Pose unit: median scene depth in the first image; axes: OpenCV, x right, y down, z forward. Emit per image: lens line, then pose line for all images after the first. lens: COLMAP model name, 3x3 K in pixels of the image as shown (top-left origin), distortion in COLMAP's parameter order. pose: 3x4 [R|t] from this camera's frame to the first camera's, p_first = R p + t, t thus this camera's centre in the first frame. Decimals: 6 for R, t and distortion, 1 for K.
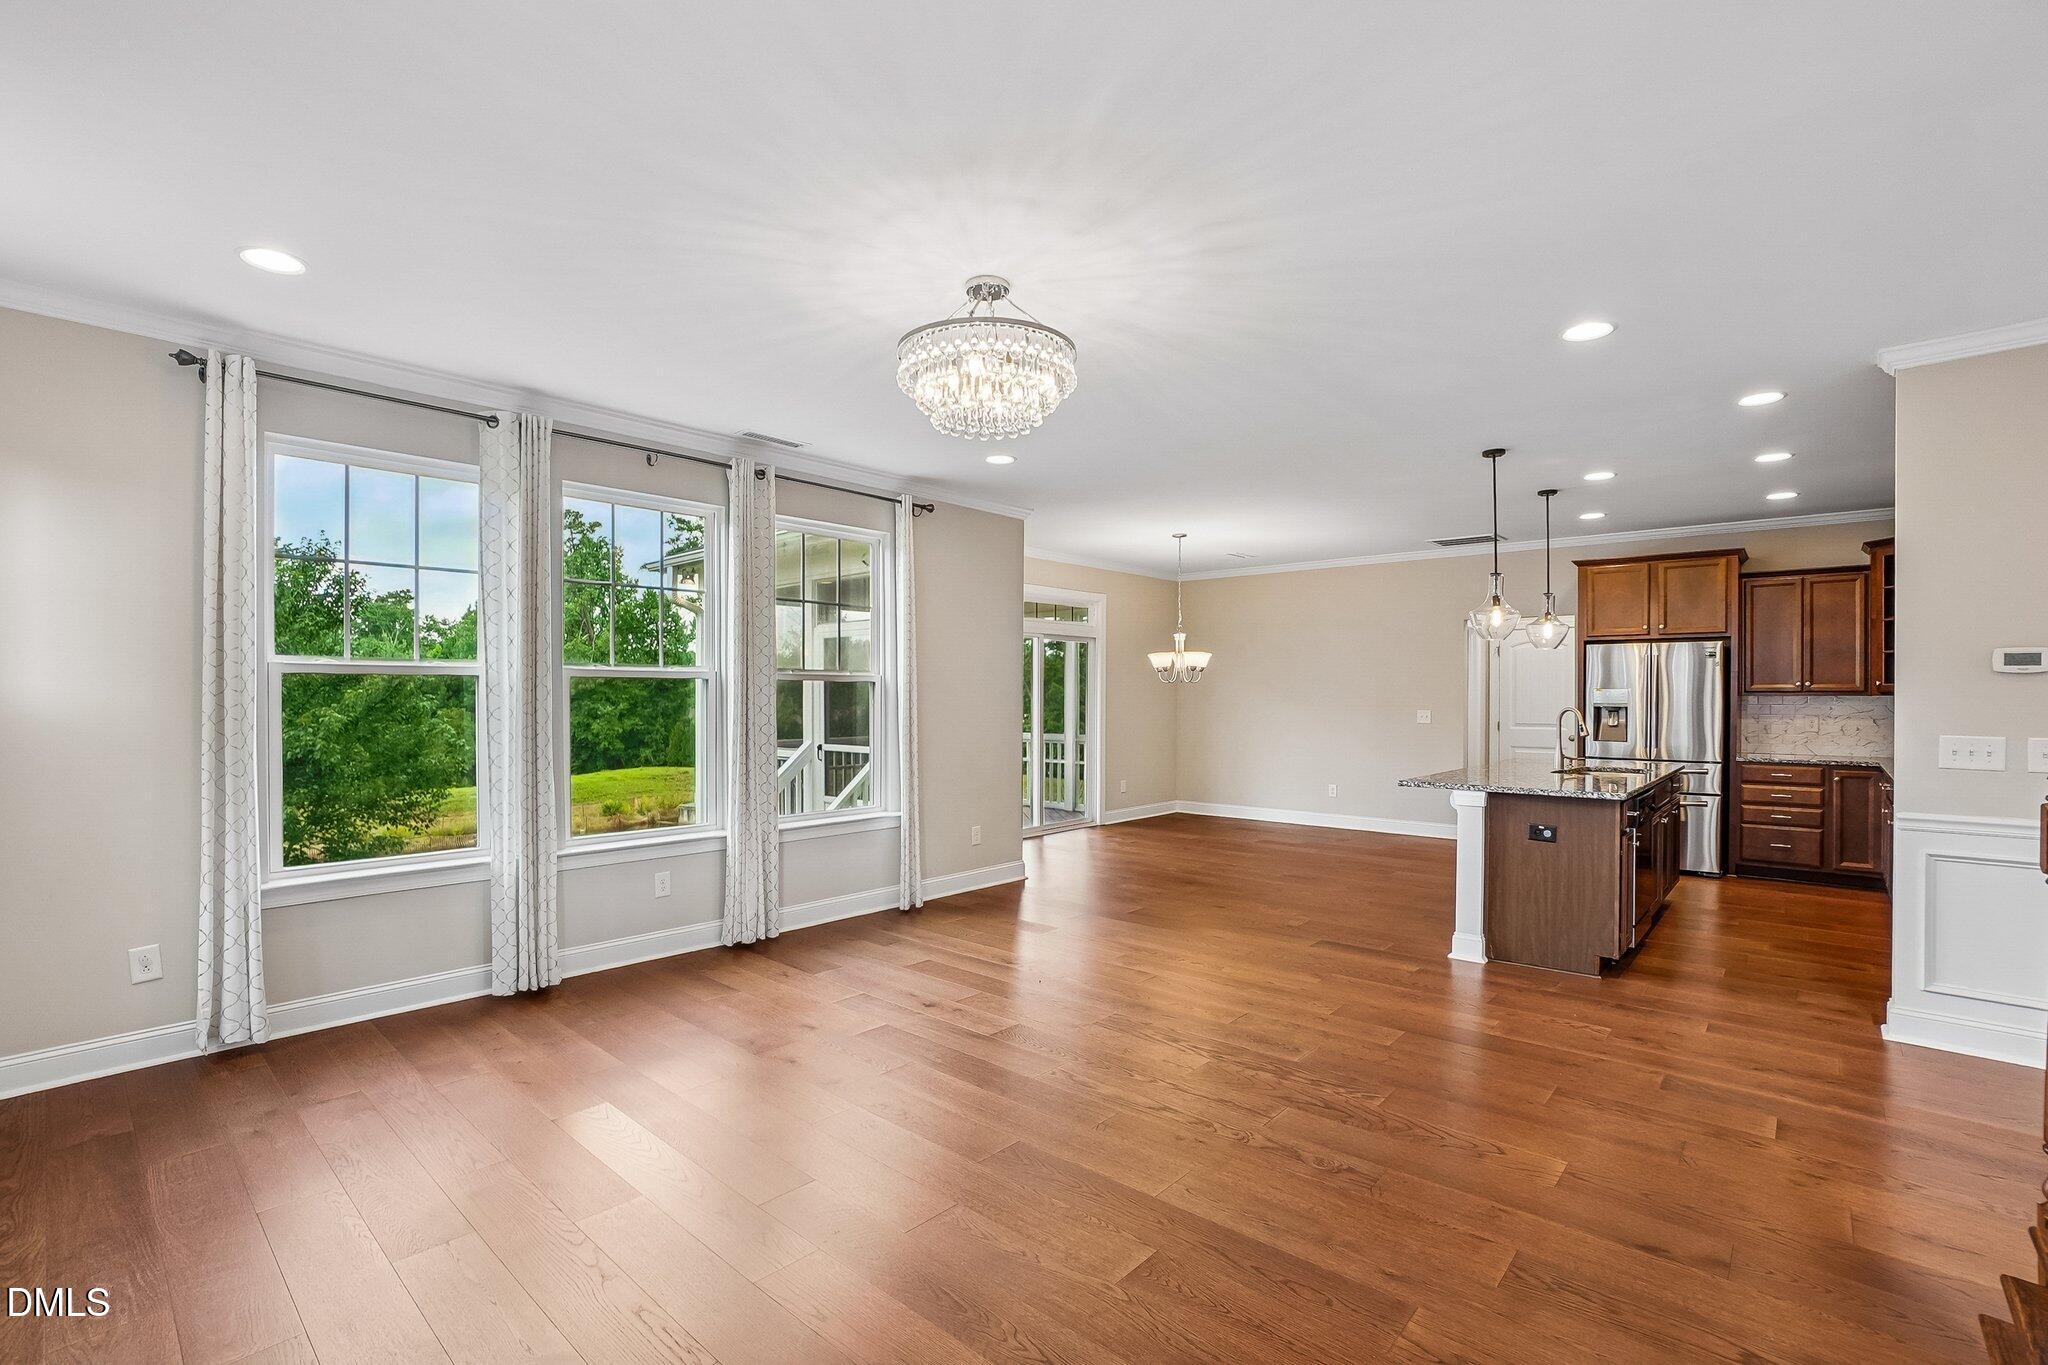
lens RADIAL K [[931.1, 0, 1009.1], [0, 931.1, 691.4], [0, 0, 1]] dist [-0.041804, 0.013442]
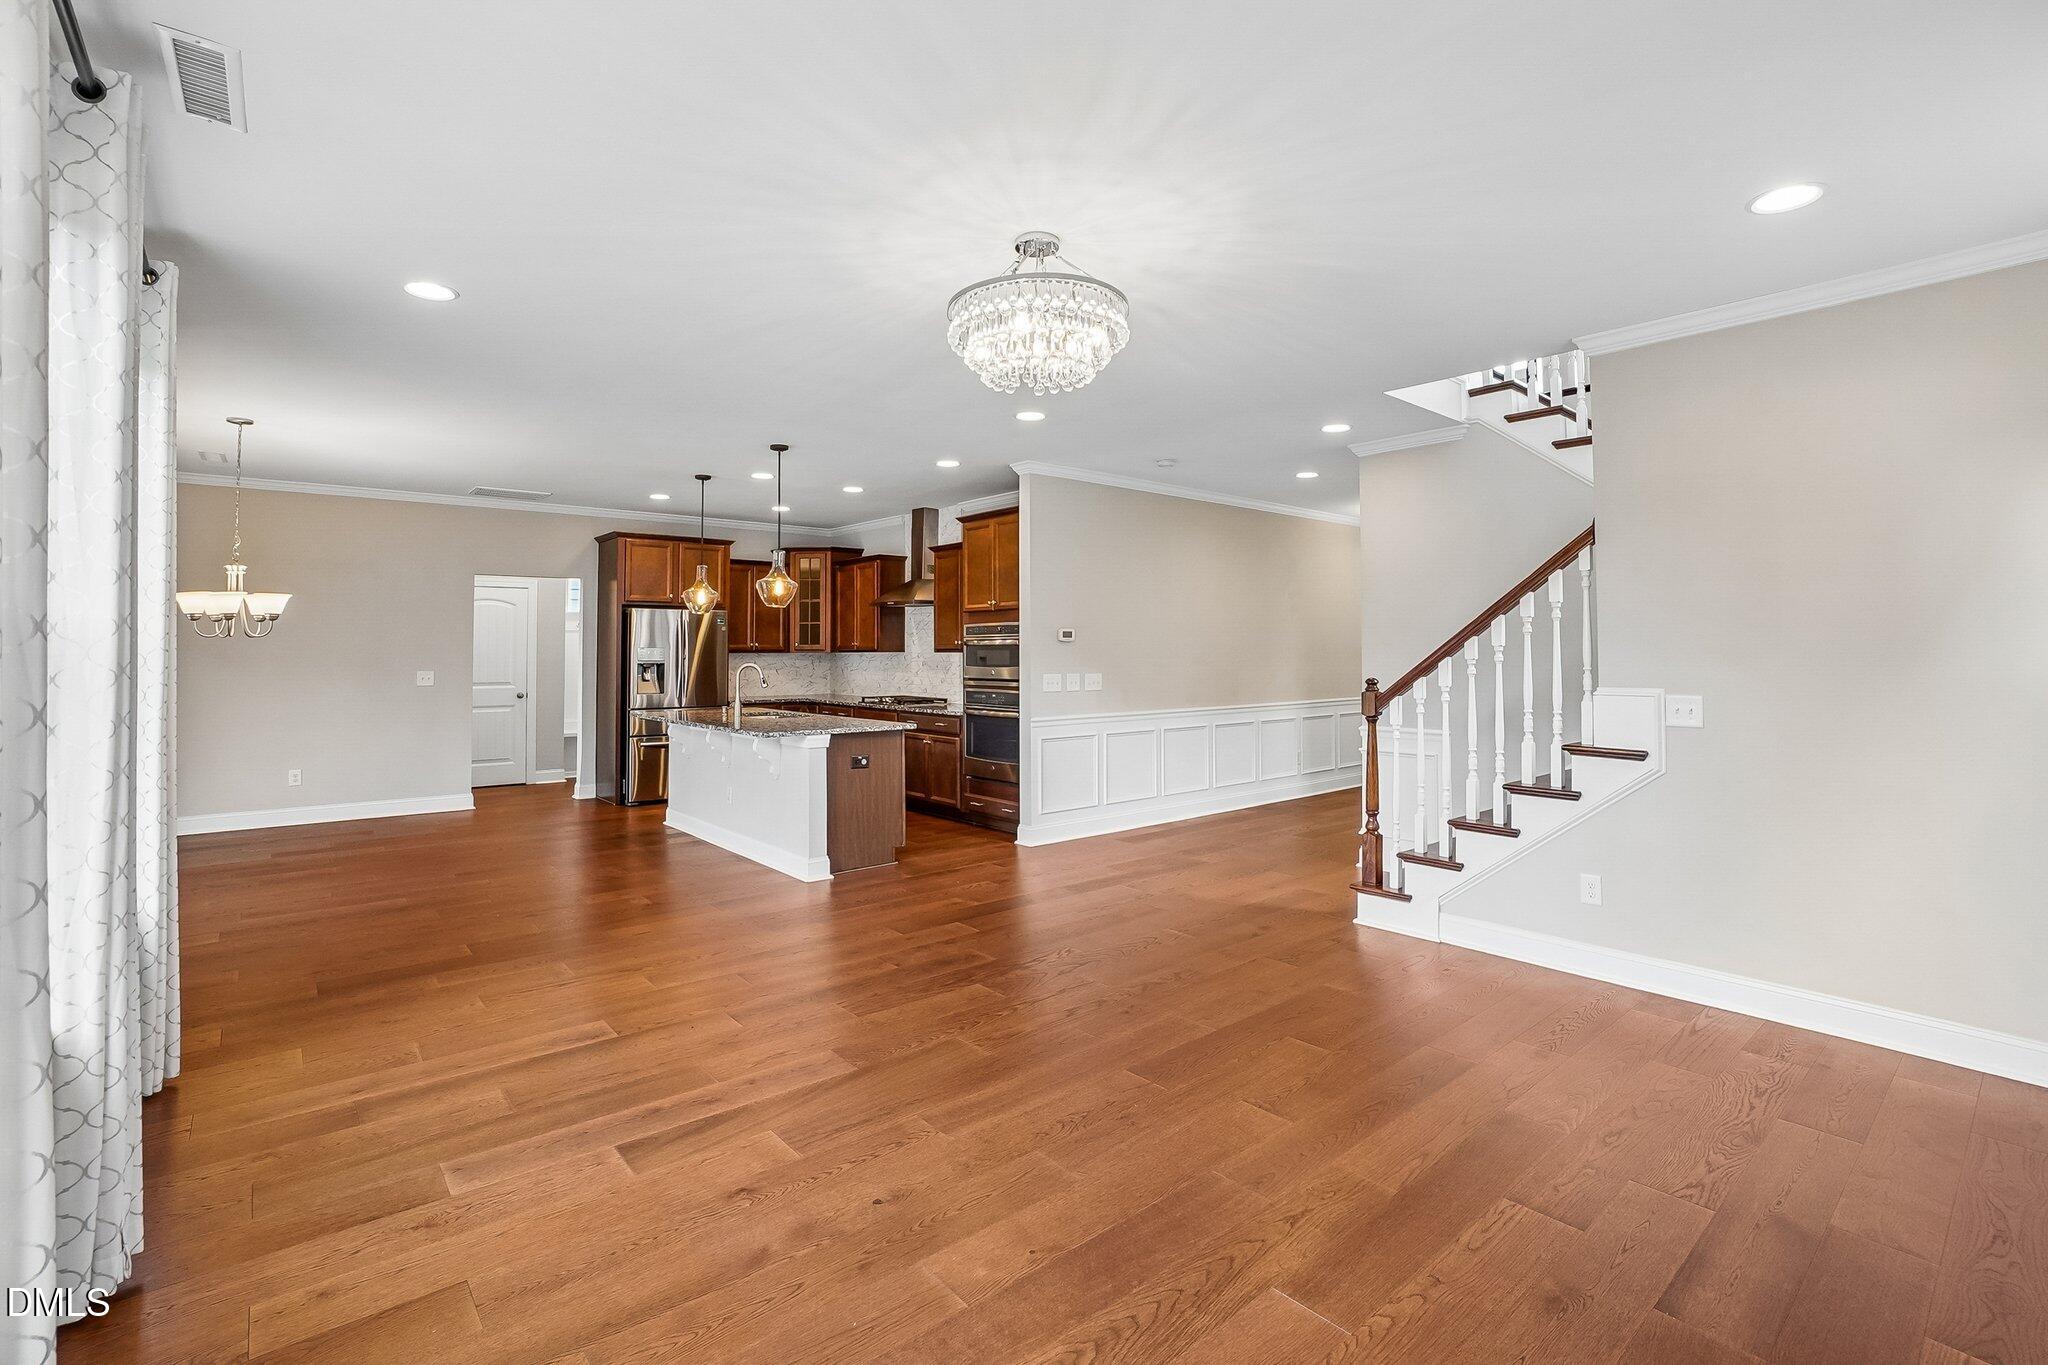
lens RADIAL K [[931.1, 0, 1017.7], [0, 931.1, 623.0], [0, 0, 1]] dist [-0.041804, 0.013442]
pose [[0.130456, 0.029063, 0.991028, -0.465643], [-0.001472, 0.999575, -0.029120, -0.001054], [-0.991453, 0.002340, 0.130443, 0.423131]]
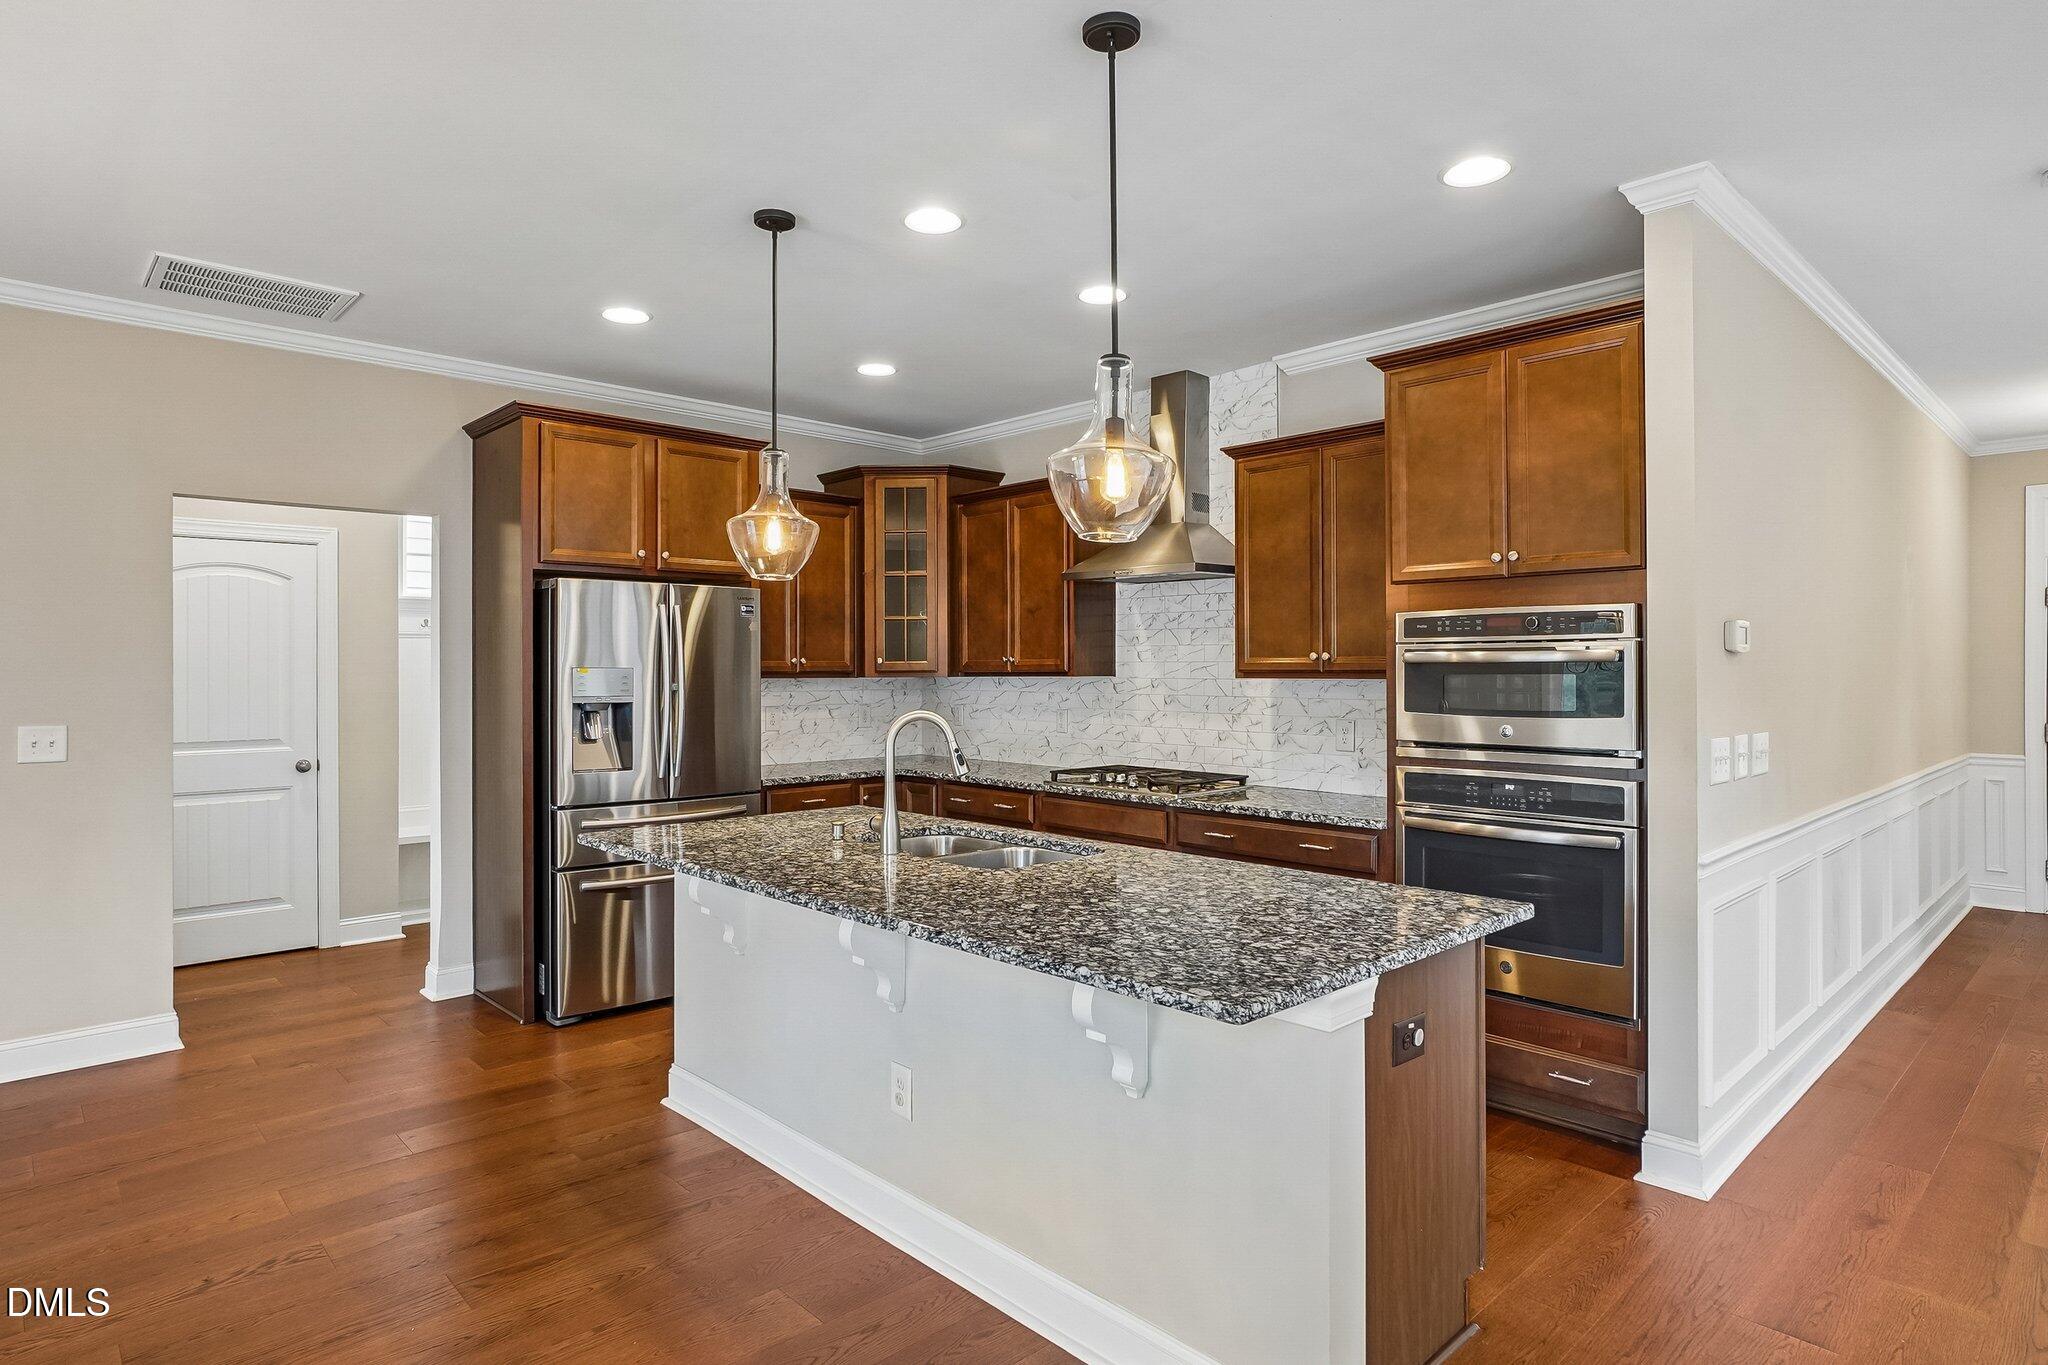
lens RADIAL K [[1107.4, 0, 1020.1], [0, 1107.4, 667.6], [0, 0, 1]] dist [-0.019045, 0.001729]
pose [[0.070086, 0.000064, 0.997541, 0.064193], [-0.002402, 0.999997, 0.000104, -0.003840], [-0.997538, -0.002404, 0.070086, 0.779477]]
